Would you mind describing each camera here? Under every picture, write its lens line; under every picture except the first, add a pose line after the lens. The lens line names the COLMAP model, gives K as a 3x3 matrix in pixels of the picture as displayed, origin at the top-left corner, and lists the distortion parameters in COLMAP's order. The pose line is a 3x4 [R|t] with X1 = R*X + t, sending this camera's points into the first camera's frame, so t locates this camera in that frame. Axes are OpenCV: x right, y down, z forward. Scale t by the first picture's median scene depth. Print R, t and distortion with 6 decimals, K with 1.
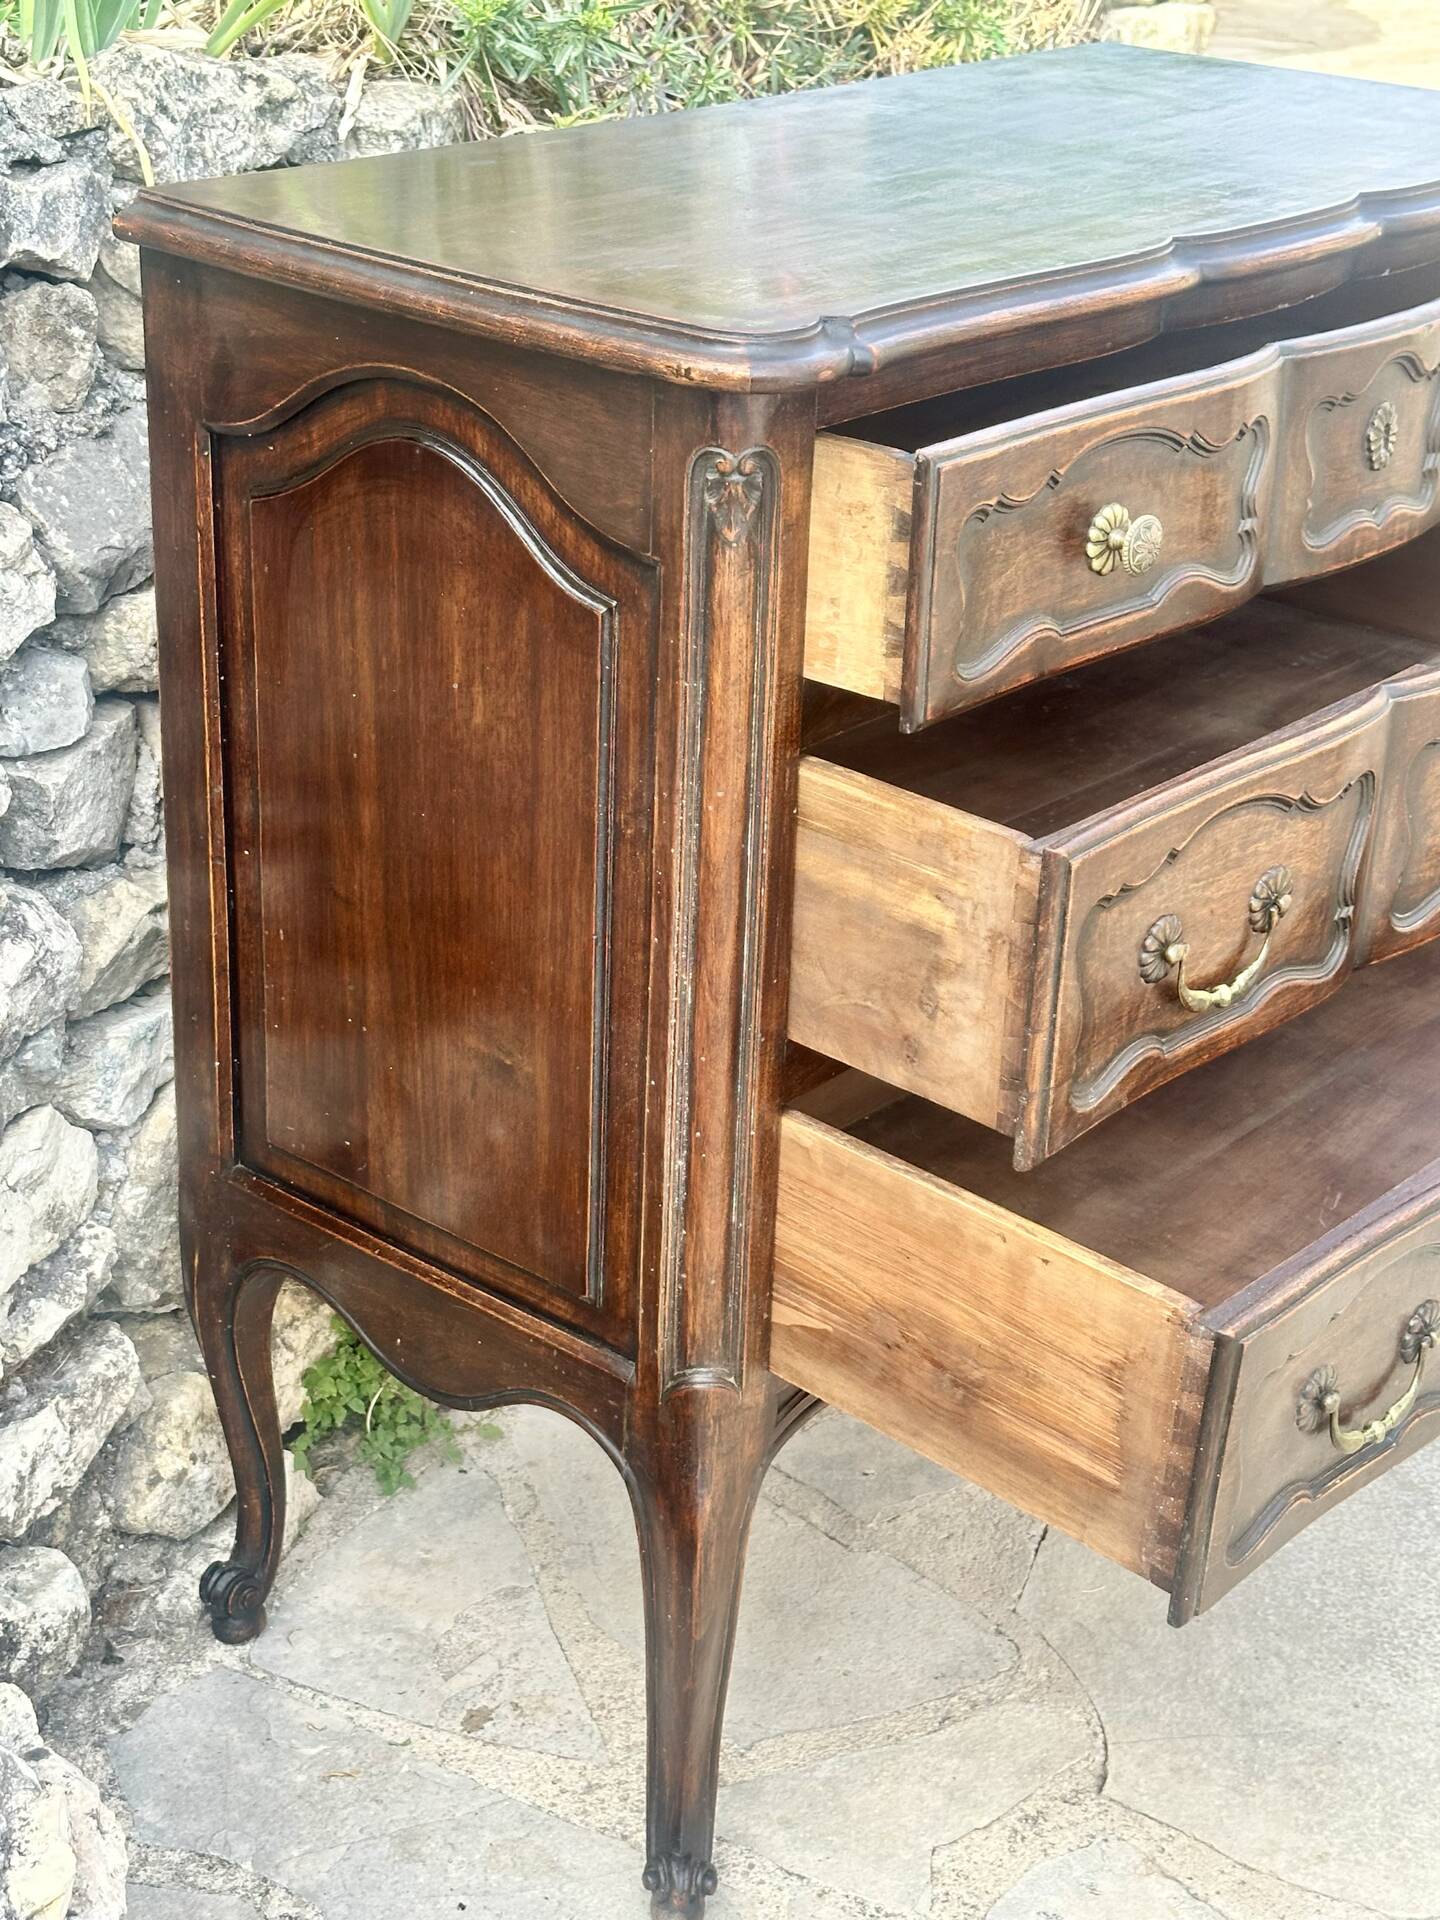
lens RADIAL K [[3021.9, 0, 653.7], [0, 3021.9, 972.5], [0, 0, 1]] dist [0.119789, 0.000000]
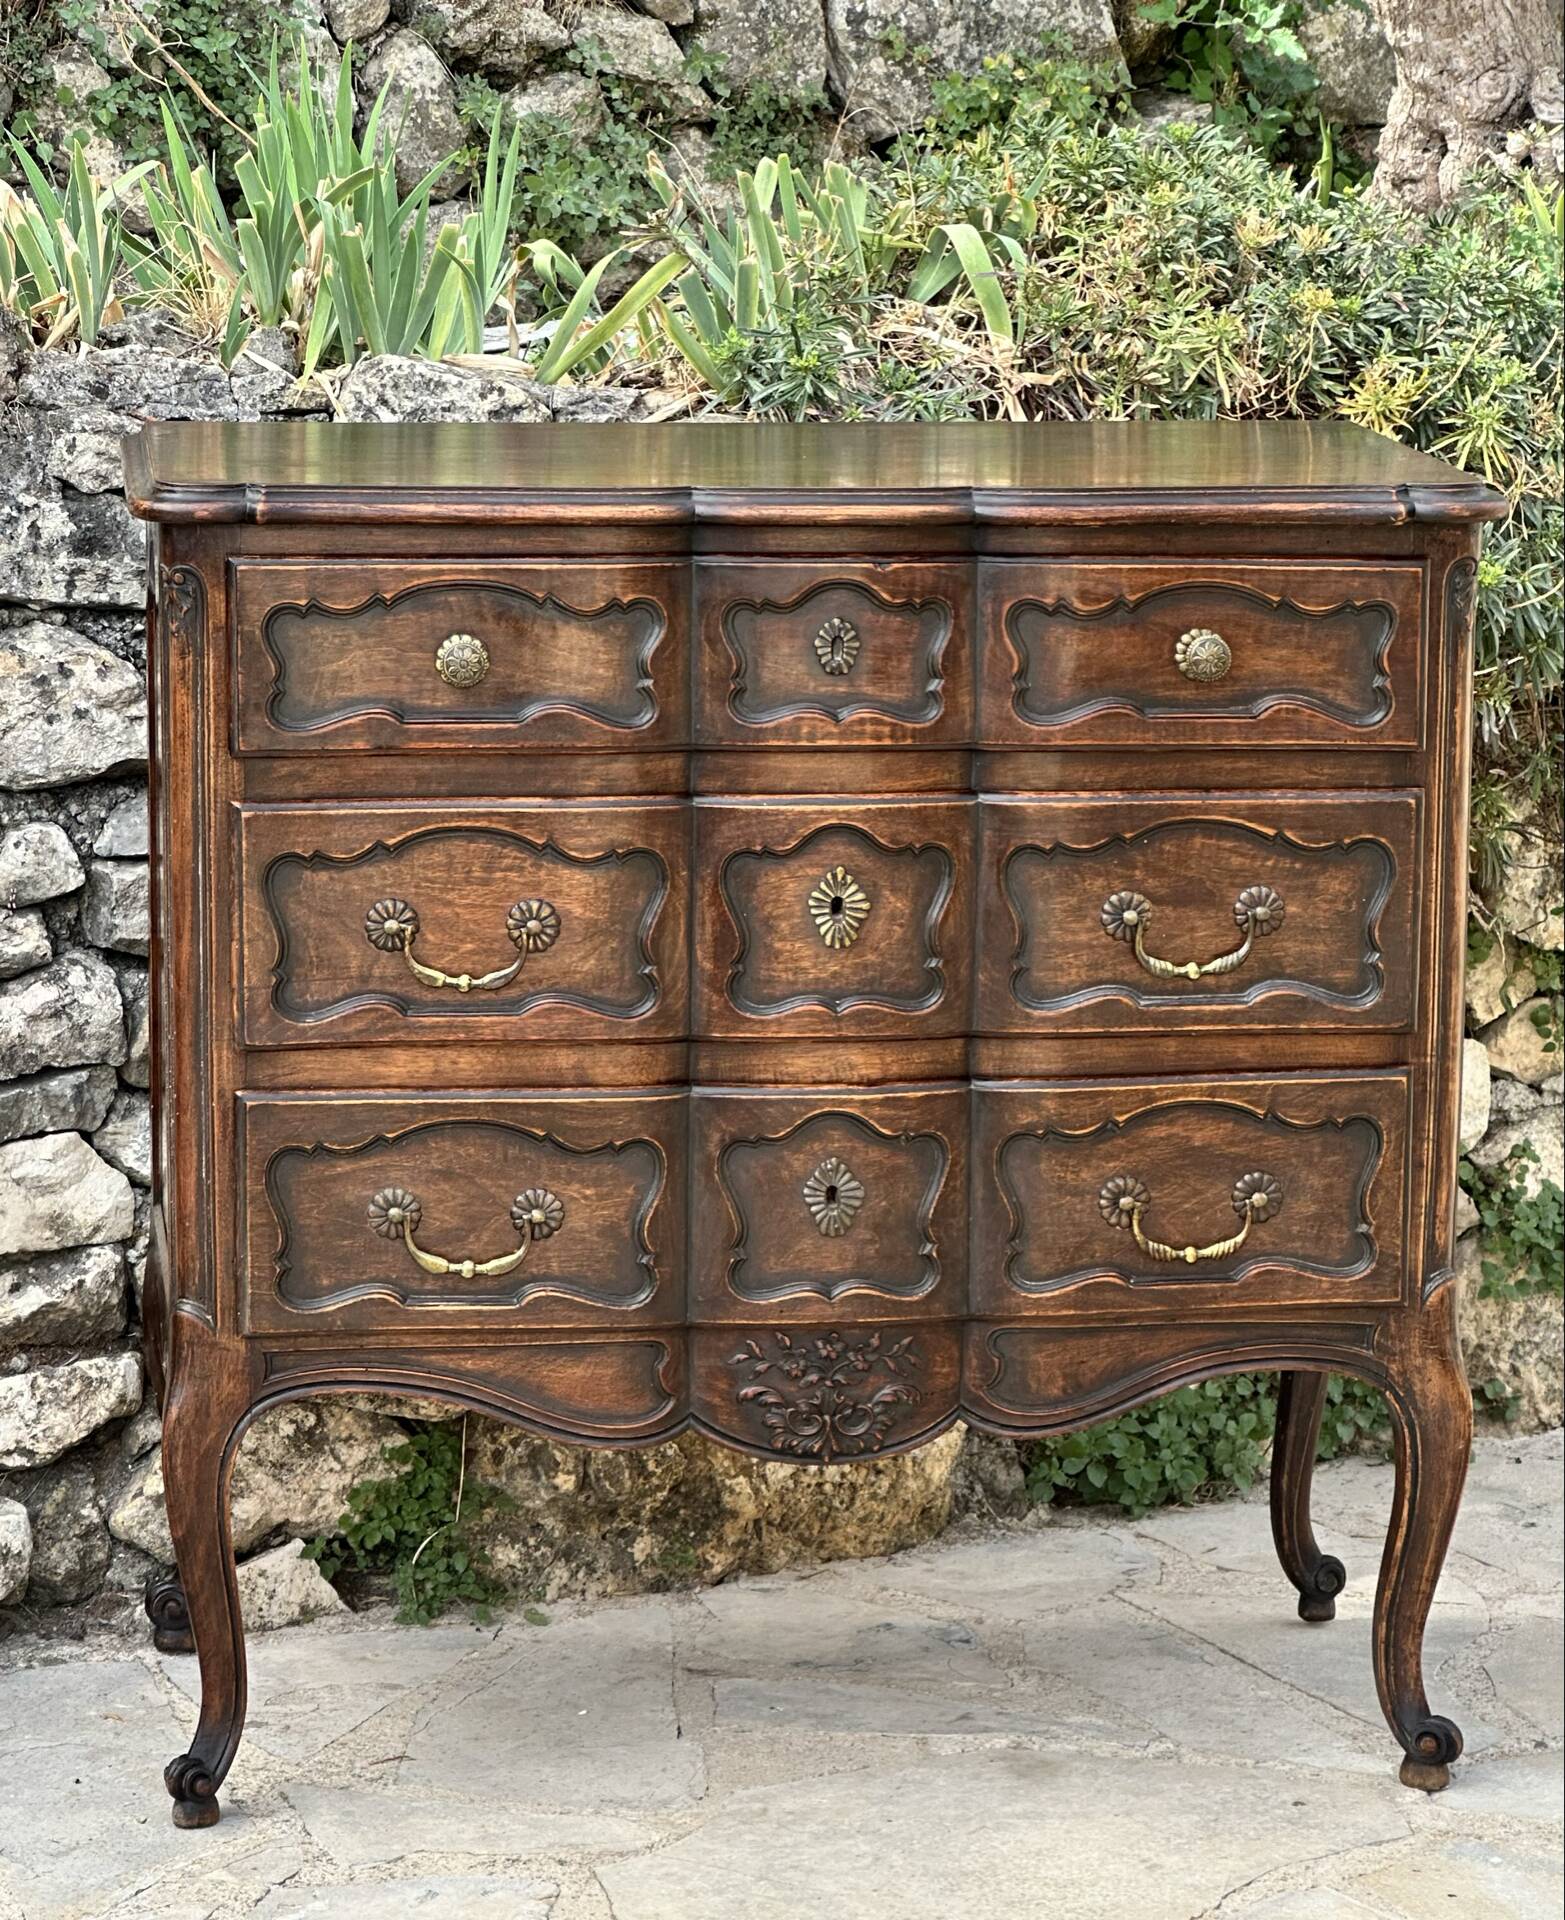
lens RADIAL K [[5524.4, 0, 768.3], [0, 5524.4, 1047.4], [0, 0, 1]] dist [-0.055518, 0.000000]
pose [[0.759701, 0.111907, -0.640571, 1.440936], [-0.260117, 0.955133, -0.141632, 0.252769], [0.595981, 0.274222, 0.754725, -0.542538]]
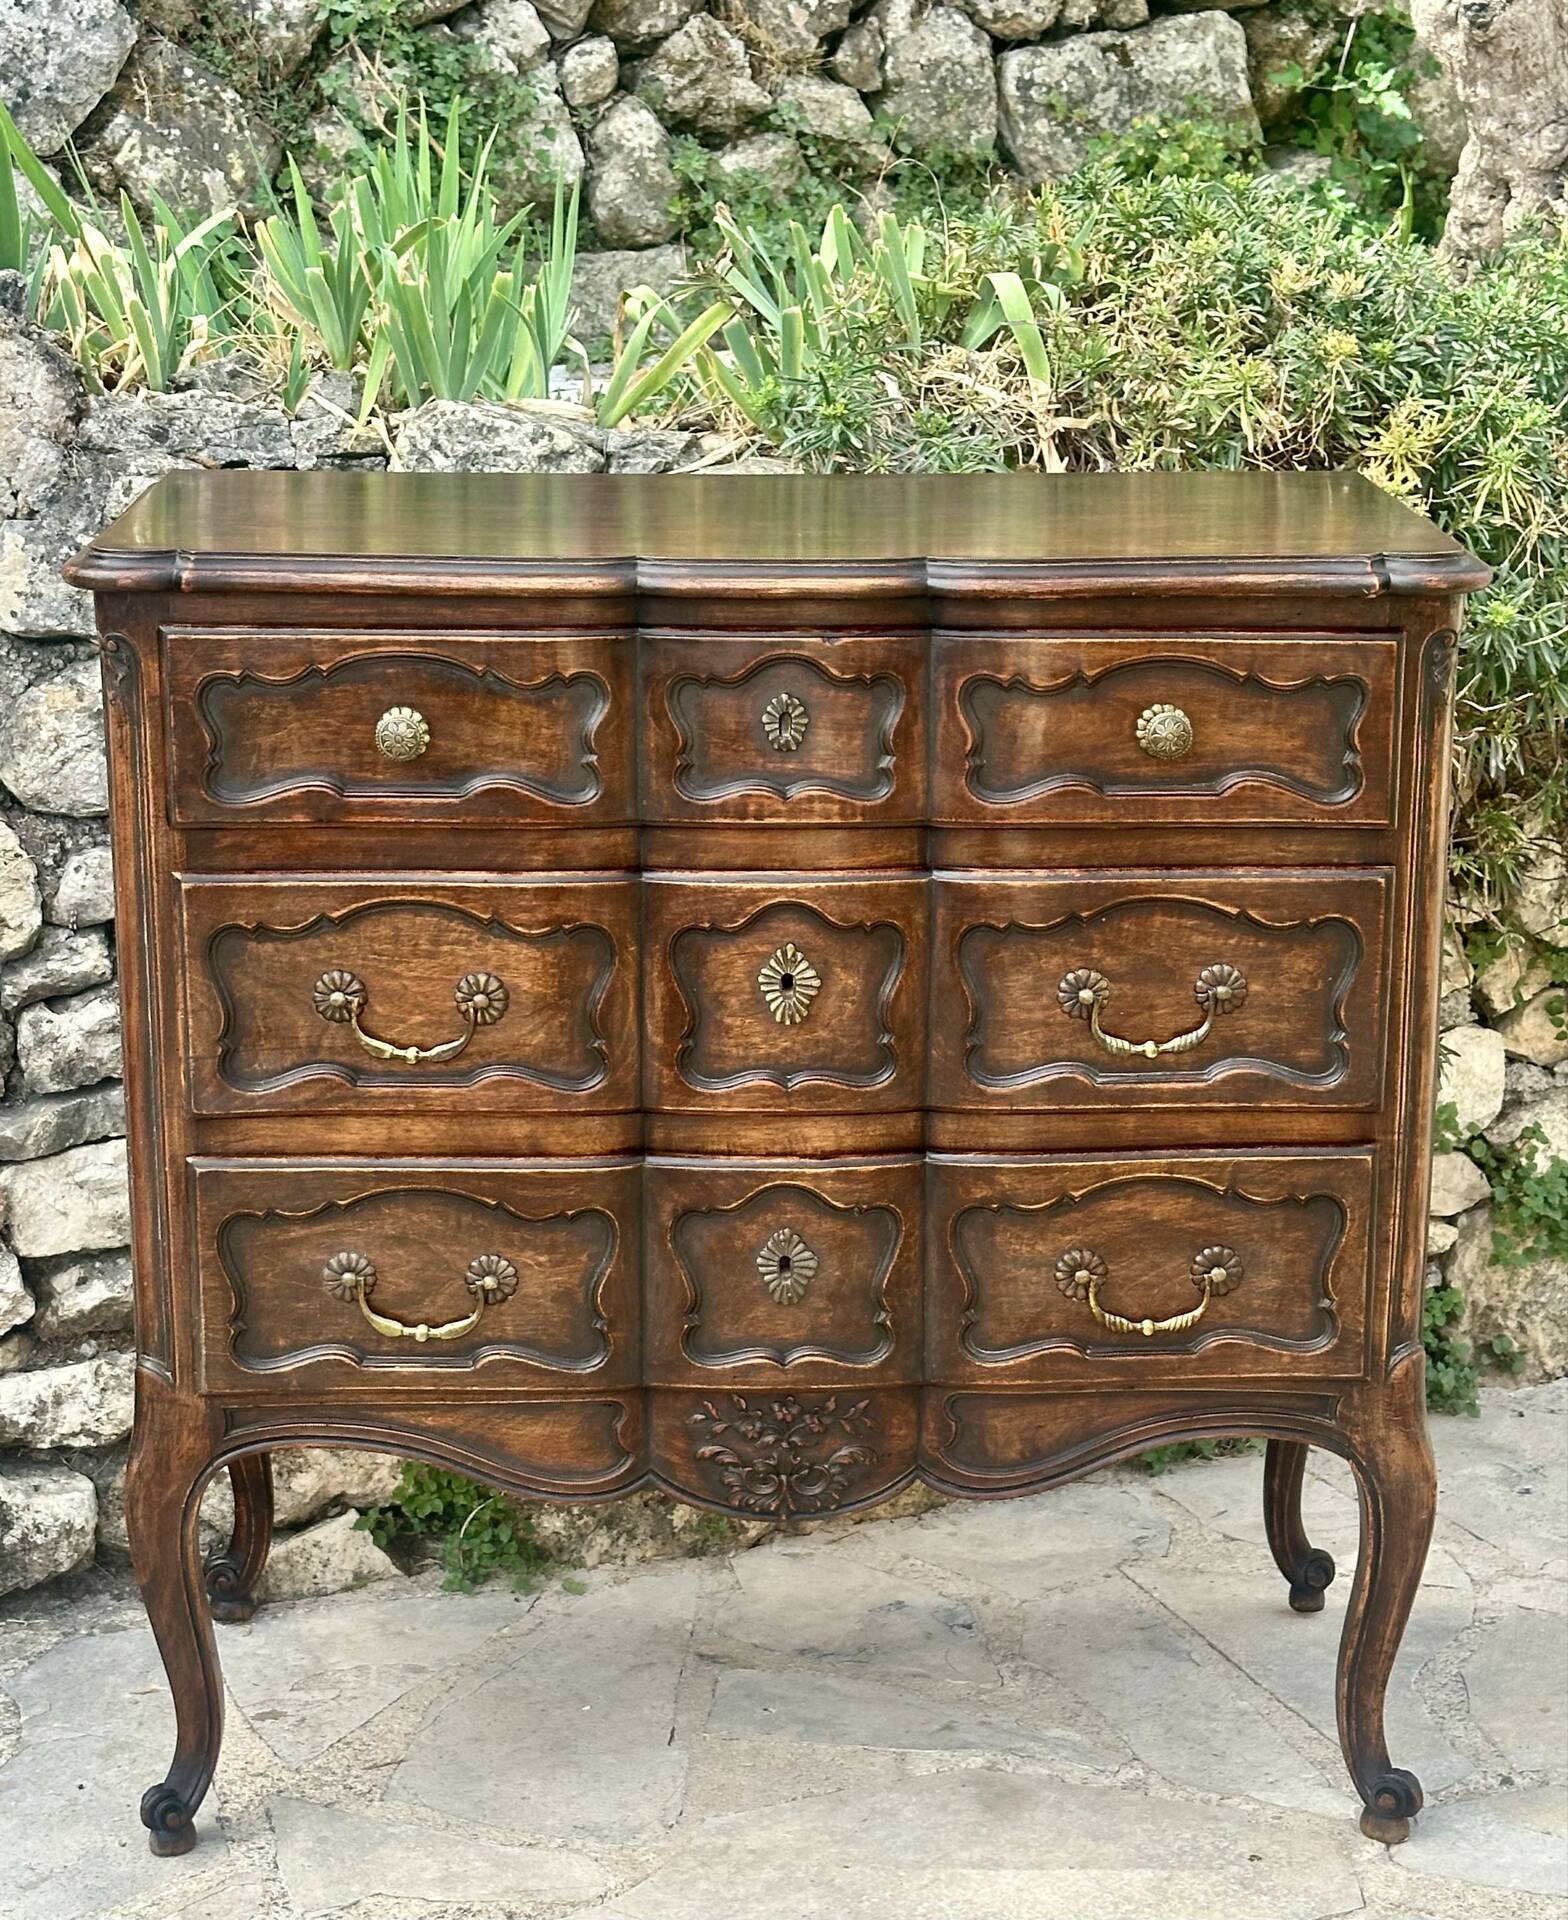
lens RADIAL K [[3608.3, 0, 803.9], [0, 3608.3, 1062.3], [0, 0, 1]] dist [0.121098, 0.000000]
pose [[0.696988, 0.172105, -0.696123, 1.087942], [-0.284484, 0.957473, -0.048117, 0.004931], [0.658238, 0.231573, 0.716308, 0.043718]]
